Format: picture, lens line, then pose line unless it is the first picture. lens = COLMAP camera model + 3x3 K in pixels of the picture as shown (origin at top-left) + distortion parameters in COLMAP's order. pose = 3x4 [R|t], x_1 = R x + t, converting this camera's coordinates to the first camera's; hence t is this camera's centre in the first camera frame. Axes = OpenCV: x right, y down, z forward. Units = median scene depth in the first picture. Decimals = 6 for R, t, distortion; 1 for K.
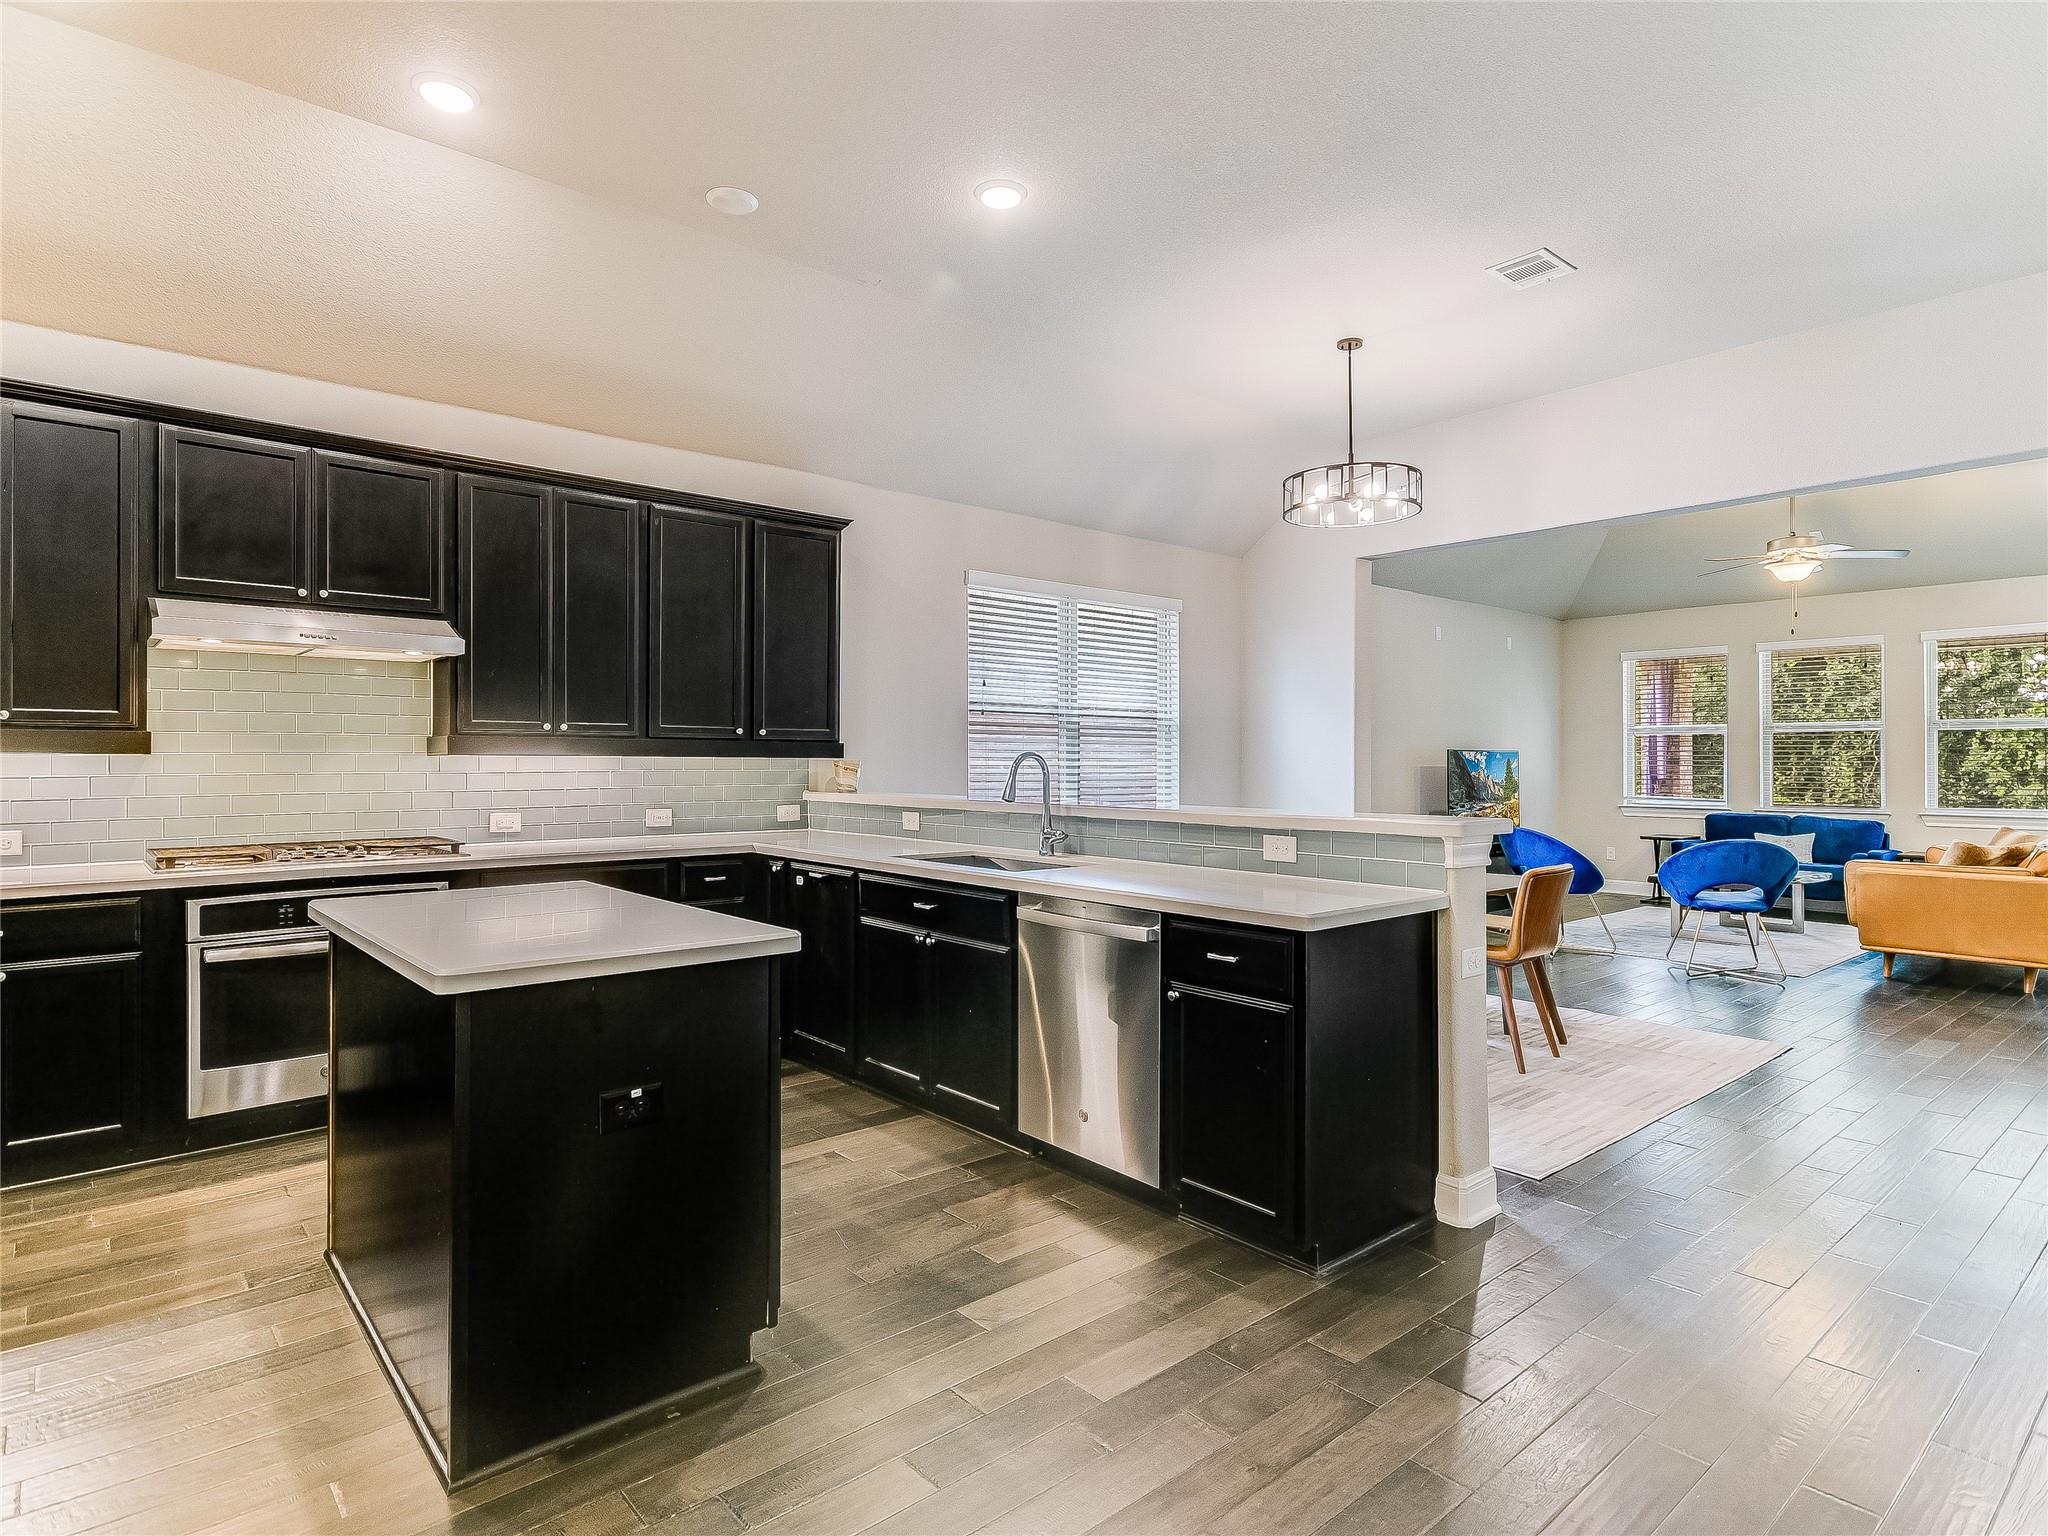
lens RADIAL K [[1079.7, 0, 1029.5], [0, 1079.7, 760.1], [0, 0, 1]] dist [0.012104, -0.003877]
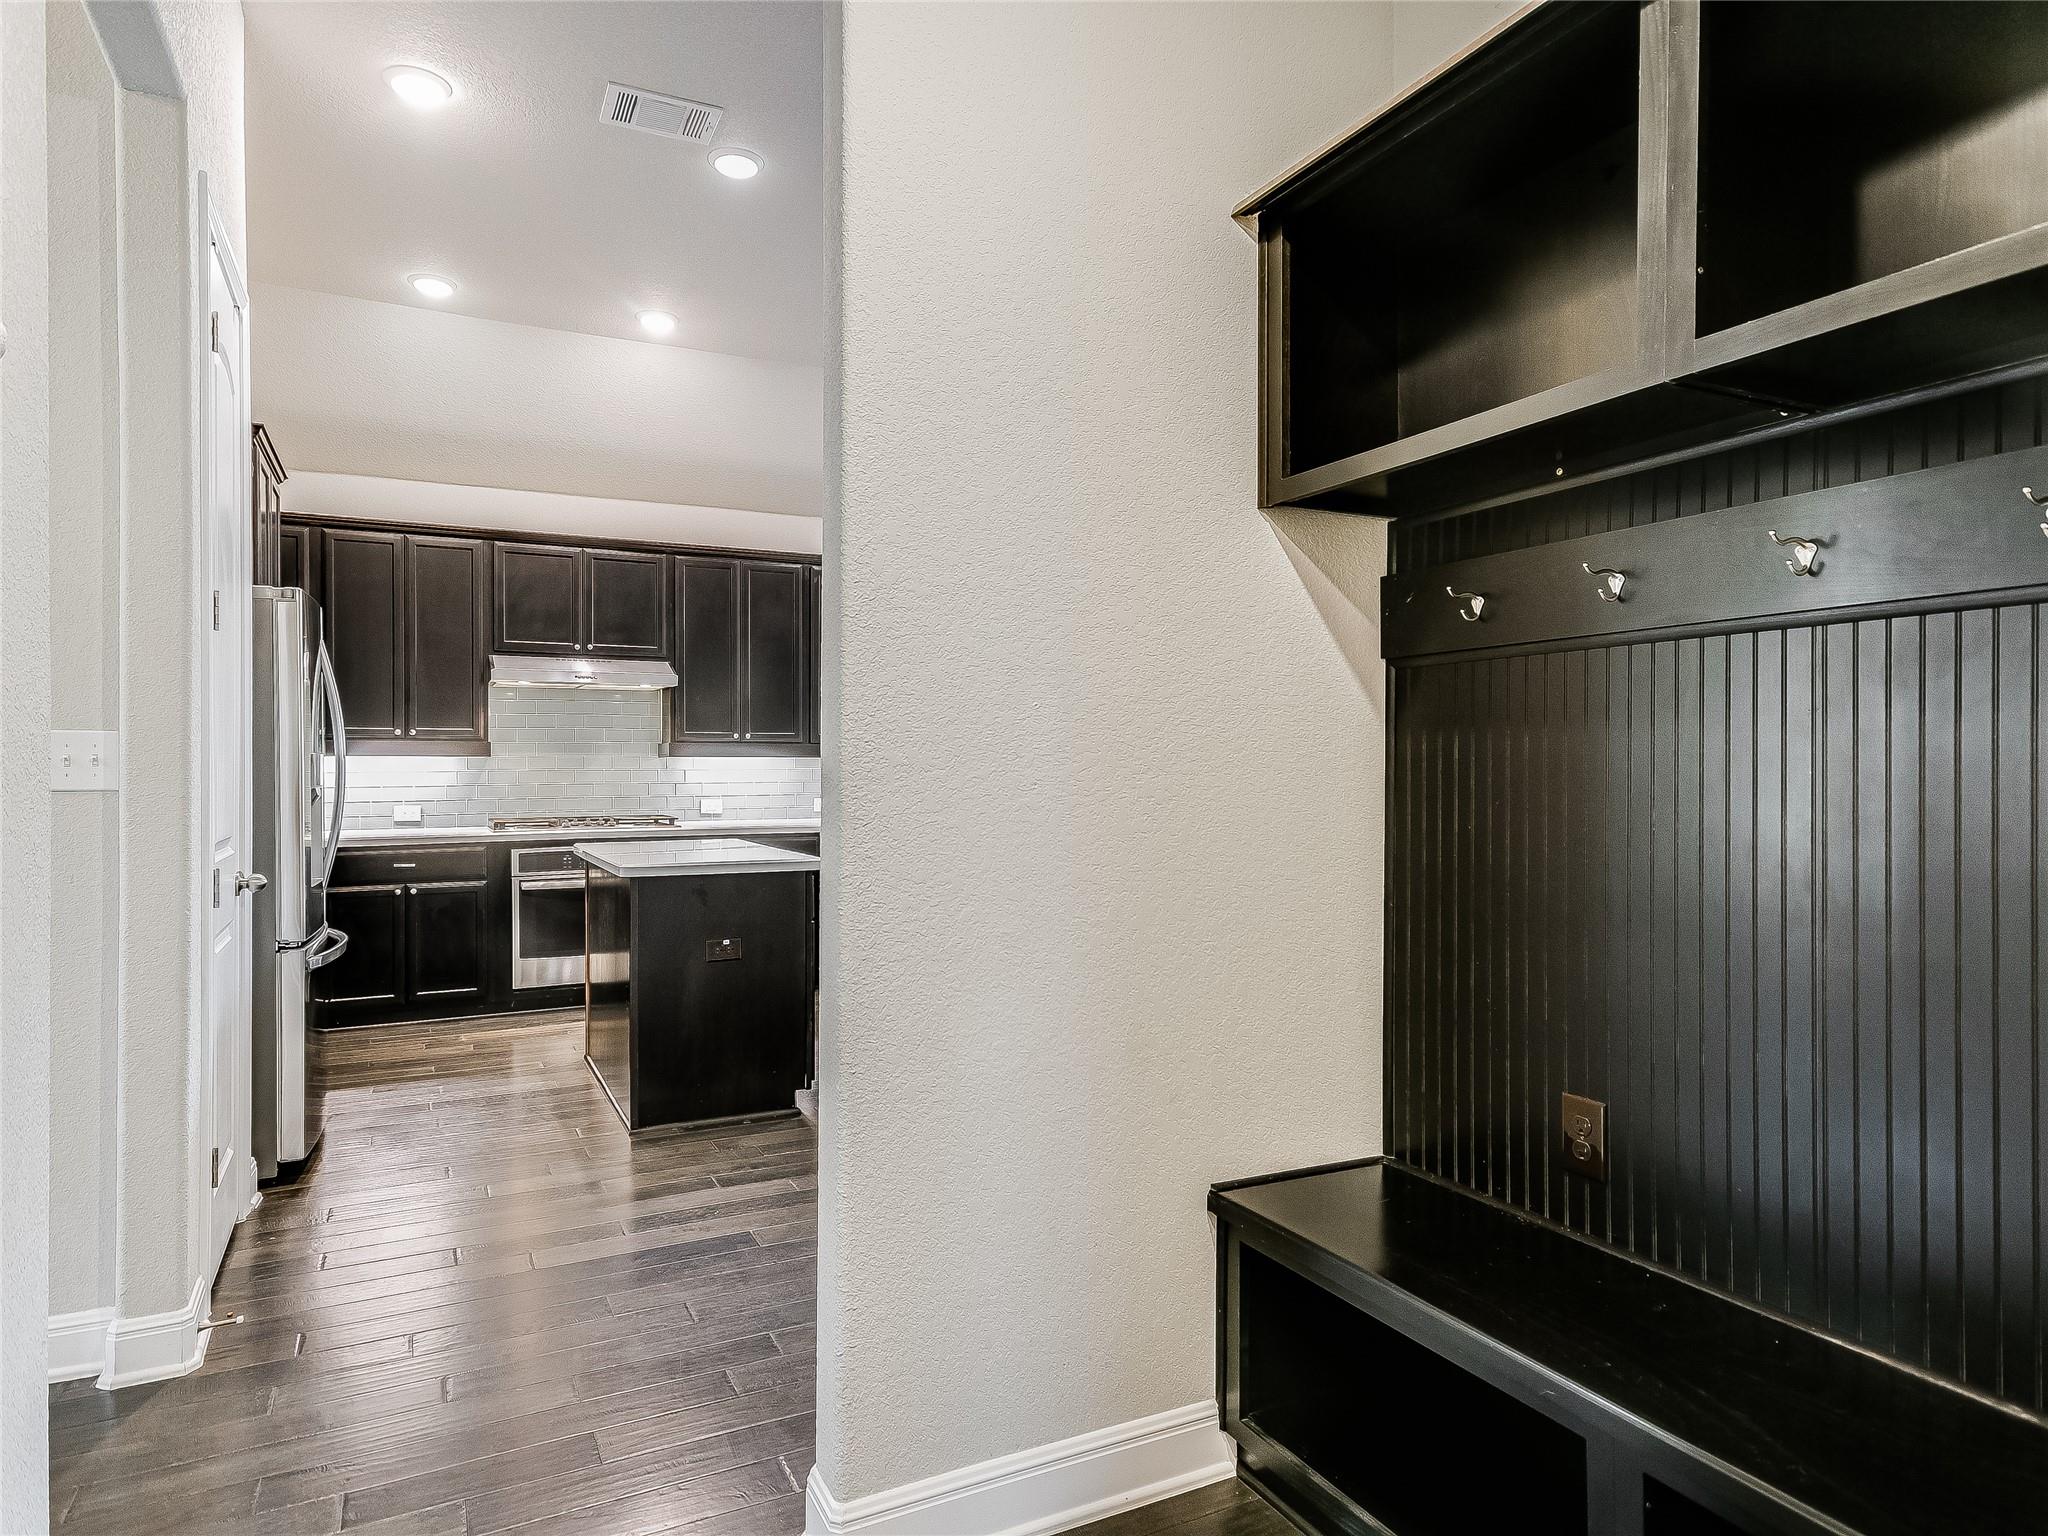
lens RADIAL K [[1140.6, 0, 1033.4], [0, 1140.6, 773.2], [0, 0, 1]] dist [-0.000814, 0.000812]
pose [[0.973076, -0.000670, -0.230484, 0.293029], [0.002552, 0.999966, 0.007867, 0.007065], [0.230471, -0.008243, 0.973044, -0.371574]]
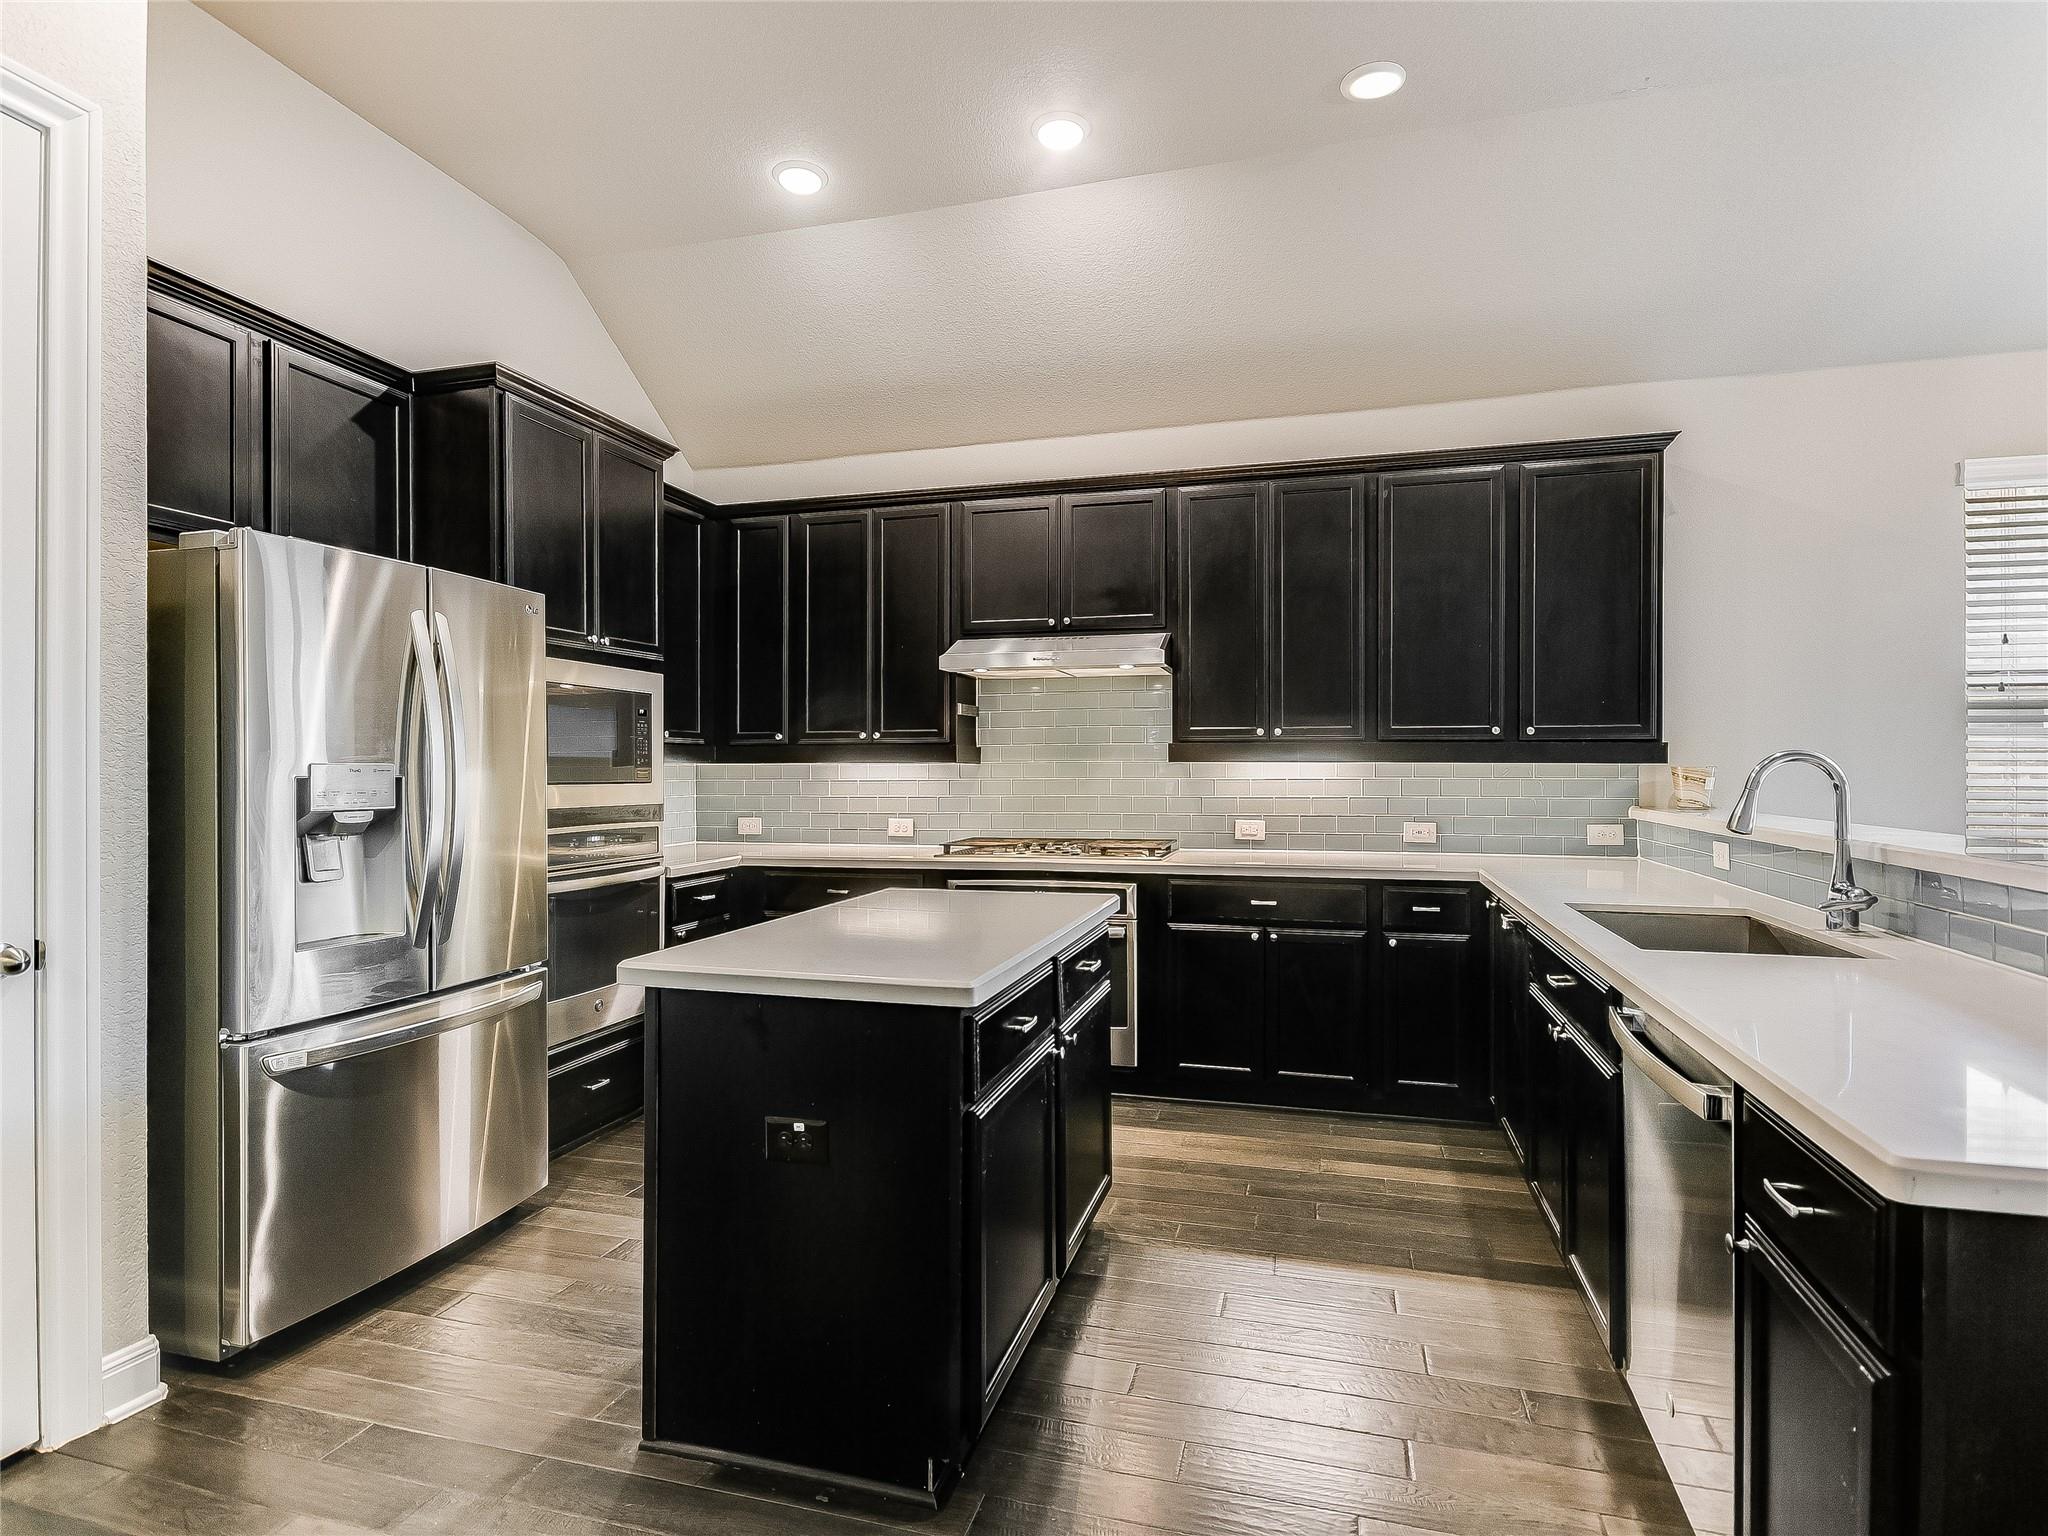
lens RADIAL K [[1079.7, 0, 1024.6], [0, 1079.7, 764.3], [0, 0, 1]] dist [0.012104, -0.003877]
pose [[0.559034, -0.003486, -0.829137, 0.265739], [0.002507, 0.999994, -0.002513, -0.000447], [0.829141, -0.000674, 0.559040, 0.330568]]
